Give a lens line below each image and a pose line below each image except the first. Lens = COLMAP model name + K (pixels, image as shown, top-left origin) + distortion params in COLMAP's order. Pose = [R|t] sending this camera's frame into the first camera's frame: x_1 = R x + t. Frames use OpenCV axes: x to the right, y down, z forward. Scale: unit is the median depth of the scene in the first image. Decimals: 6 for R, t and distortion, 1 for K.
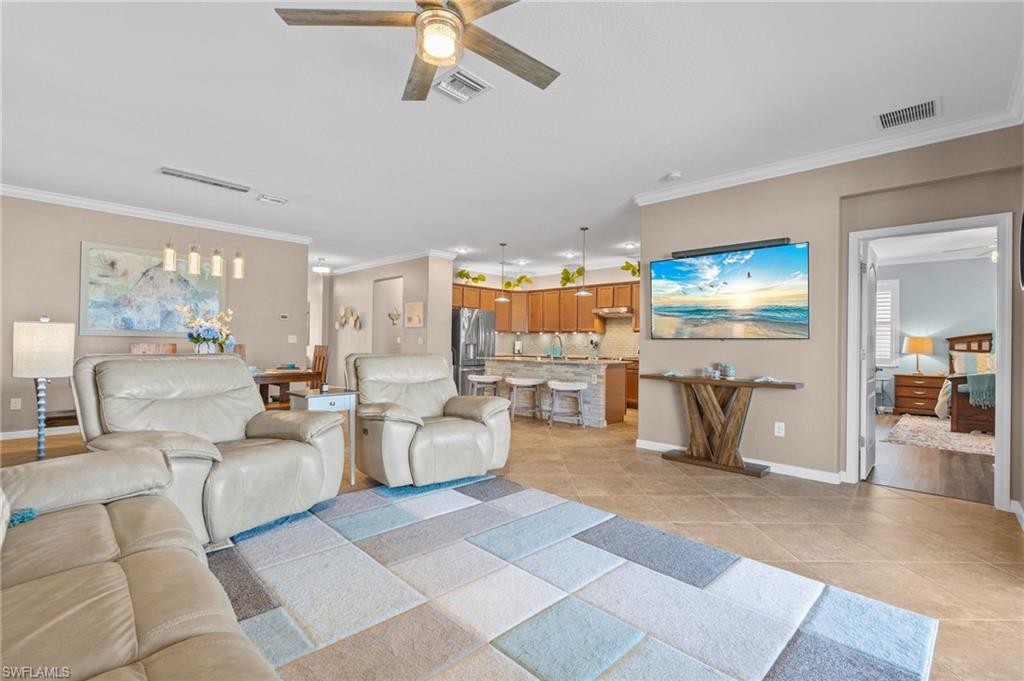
lens RADIAL K [[459.6, 0, 509.2], [0, 459.6, 344.4], [0, 0, 1]] dist [-0.003043, -0.000225]
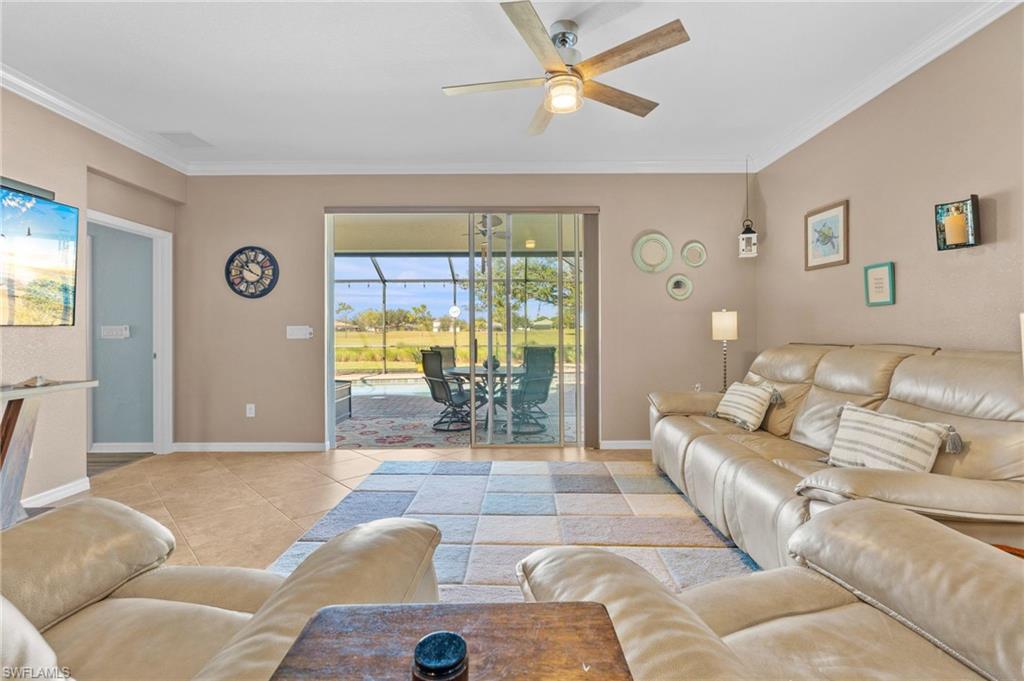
lens RADIAL K [[452.0, 0, 513.9], [0, 452.0, 330.3], [0, 0, 1]] dist [-0.003001, -0.000217]
pose [[-0.703505, -0.012550, 0.710580, -0.217094], [-0.004814, 0.999905, 0.012893, -0.008118], [-0.710674, 0.005650, -0.703499, 0.452692]]
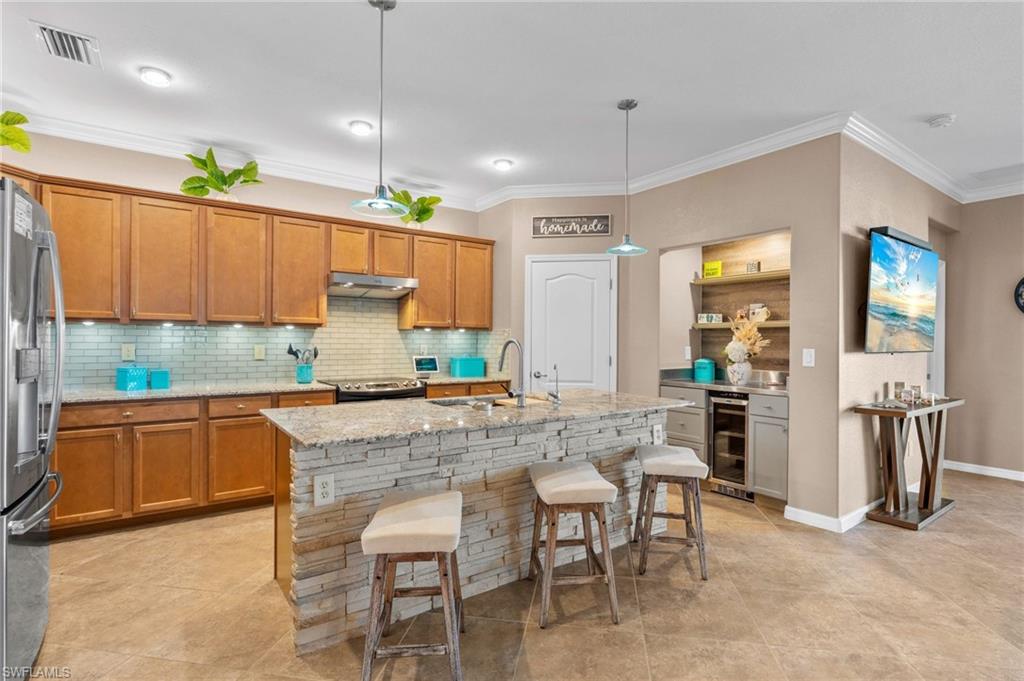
lens RADIAL K [[501.6, 0, 512.0], [0, 501.6, 340.5], [0, 0, 1]] dist [-0.004756, -0.000191]
pose [[0.168856, -0.014113, 0.985540, -0.258001], [-0.004249, 0.999878, 0.015047, -0.021700], [-0.985632, -0.006728, 0.168776, 0.770994]]
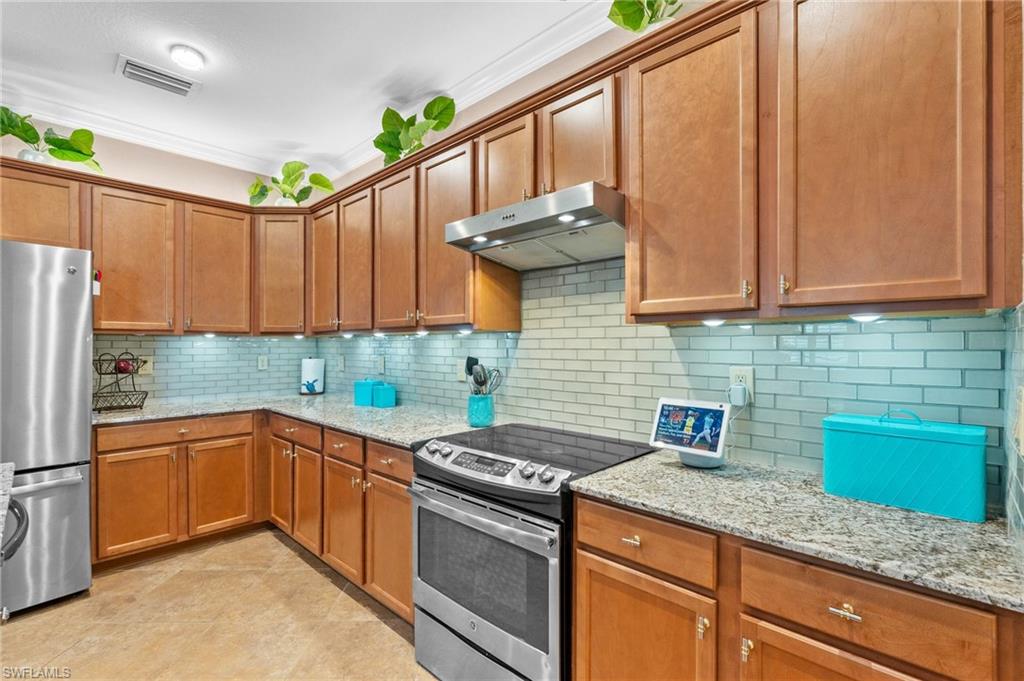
lens RADIAL K [[459.6, 0, 509.2], [0, 459.6, 344.4], [0, 0, 1]] dist [-0.003043, -0.000225]
pose [[0.999760, -0.015342, 0.015665, 0.210792], [0.015400, 0.999875, -0.003609, -0.017261], [-0.015608, 0.003849, 0.999871, 0.788879]]
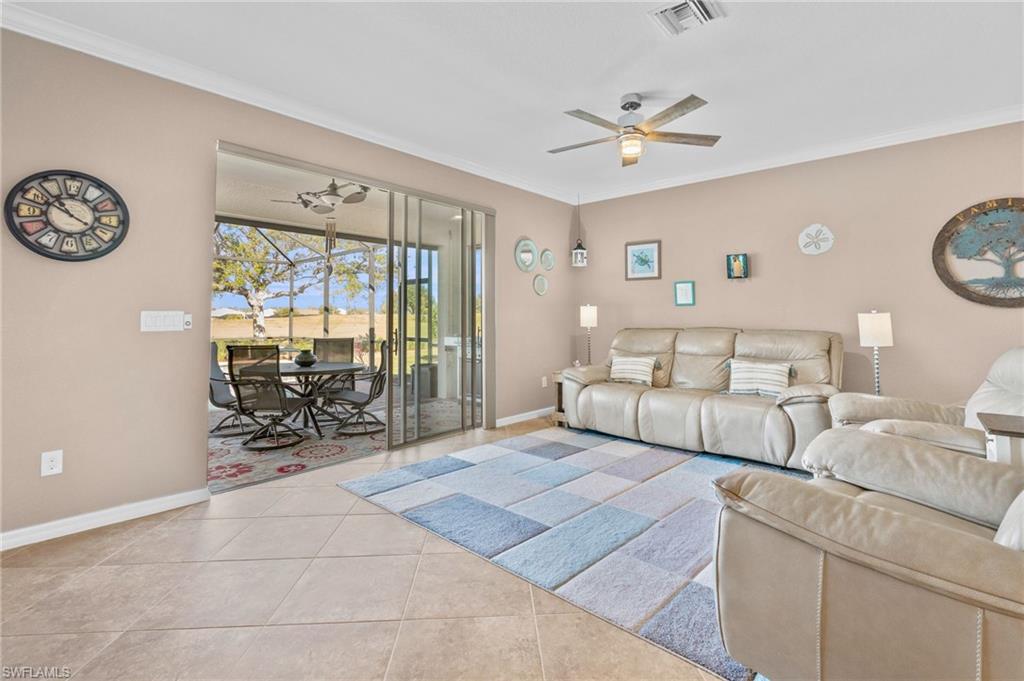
lens RADIAL K [[468.0, 0, 518.2], [0, 468.0, 300.7], [0, 0, 1]] dist [-0.002667, -0.000223]
pose [[-0.998656, -0.016610, -0.049099, 0.080843], [-0.014800, 0.999206, -0.037003, -0.004235], [0.049675, -0.036227, -0.998108, 0.615866]]
